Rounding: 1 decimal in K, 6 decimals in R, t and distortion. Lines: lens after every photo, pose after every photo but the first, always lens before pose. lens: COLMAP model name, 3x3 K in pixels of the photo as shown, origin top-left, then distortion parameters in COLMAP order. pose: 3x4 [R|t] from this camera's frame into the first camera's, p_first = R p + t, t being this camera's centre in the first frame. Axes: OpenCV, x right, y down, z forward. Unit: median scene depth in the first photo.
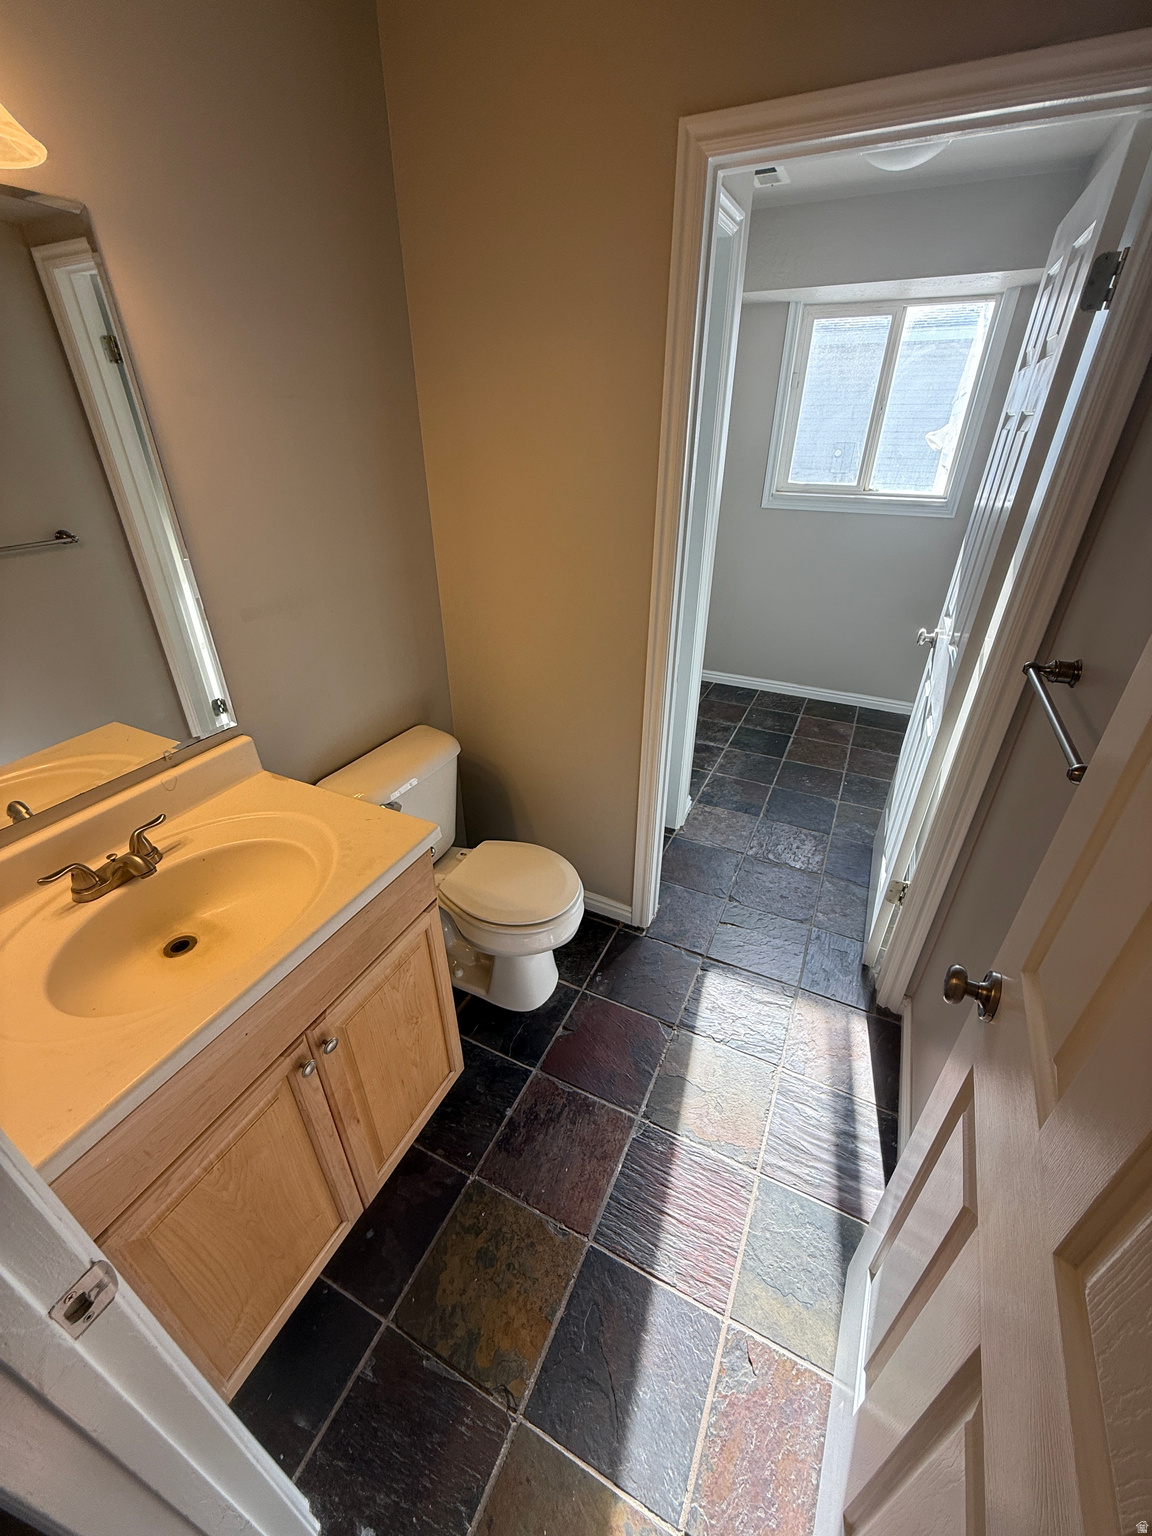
lens RADIAL K [[612.6, 0, 578.9], [0, 612.6, 763.8], [0, 0, 1]] dist [0.001333, -0.000157]
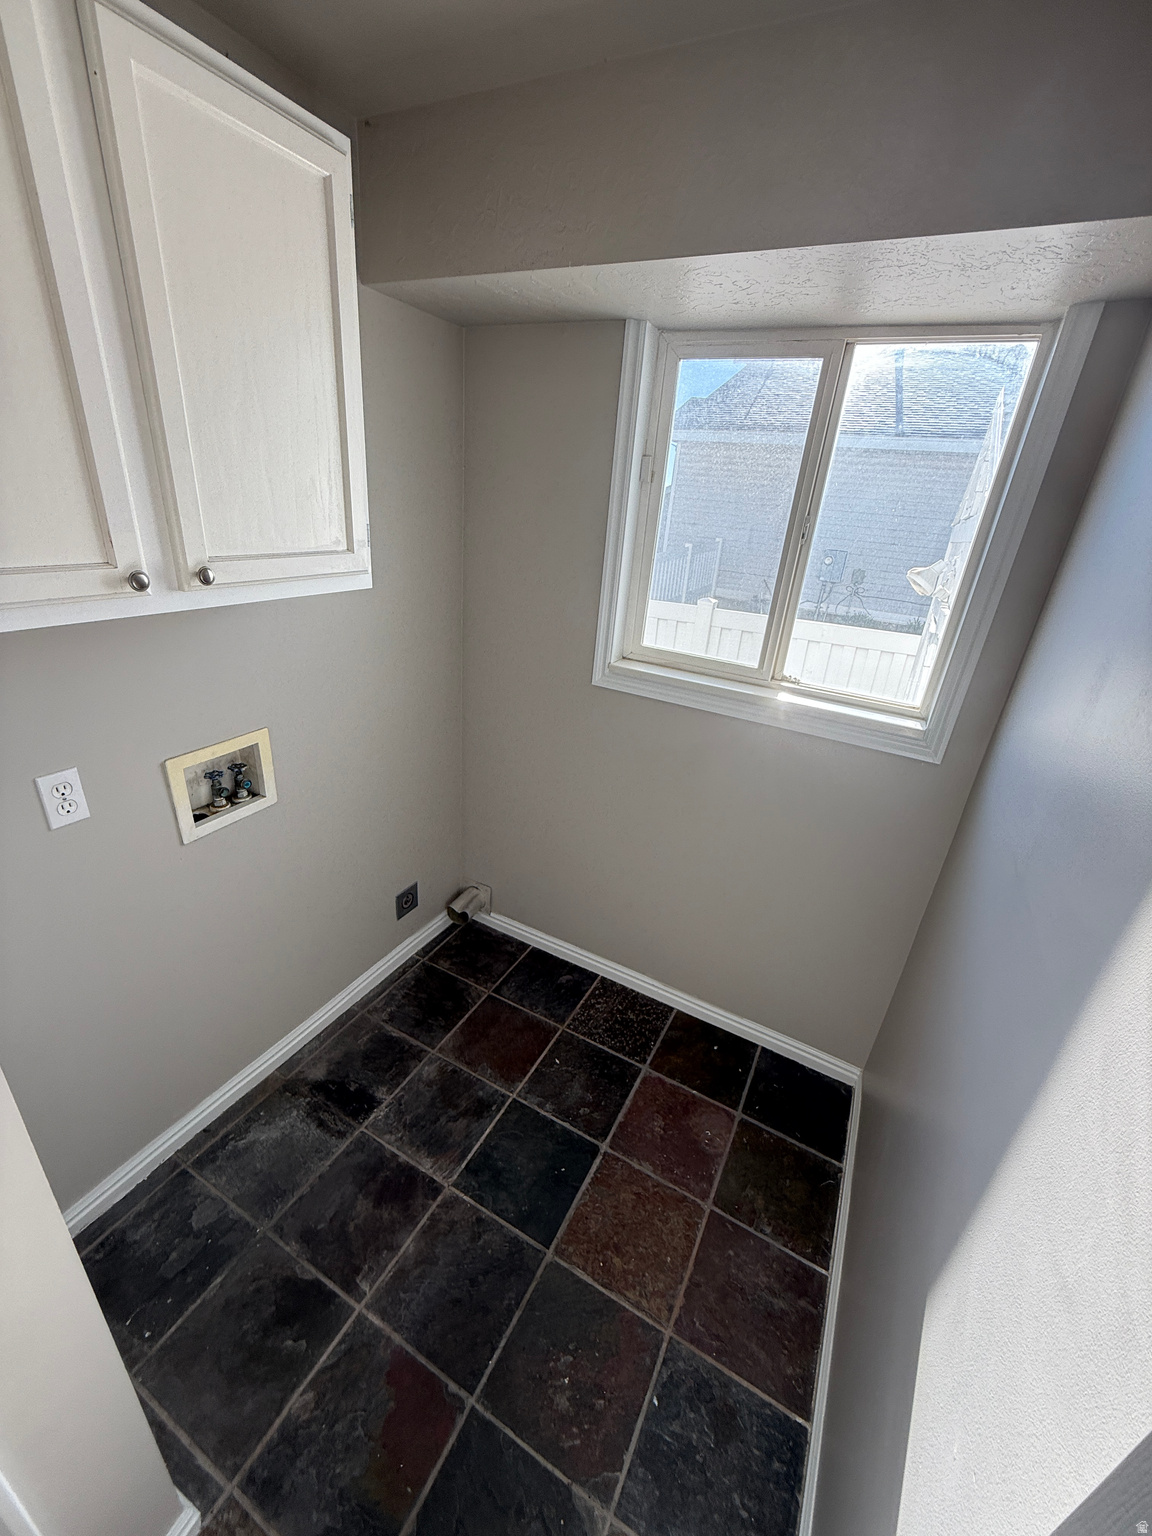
lens RADIAL K [[612.6, 0, 570.5], [0, 612.6, 767.6], [0, 0, 1]] dist [0.001333, -0.000157]
pose [[0.996038, 0.088195, -0.011380, 0.307398], [-0.088895, 0.990881, -0.101254, -0.304361], [0.002346, 0.101865, 0.994795, 0.486951]]
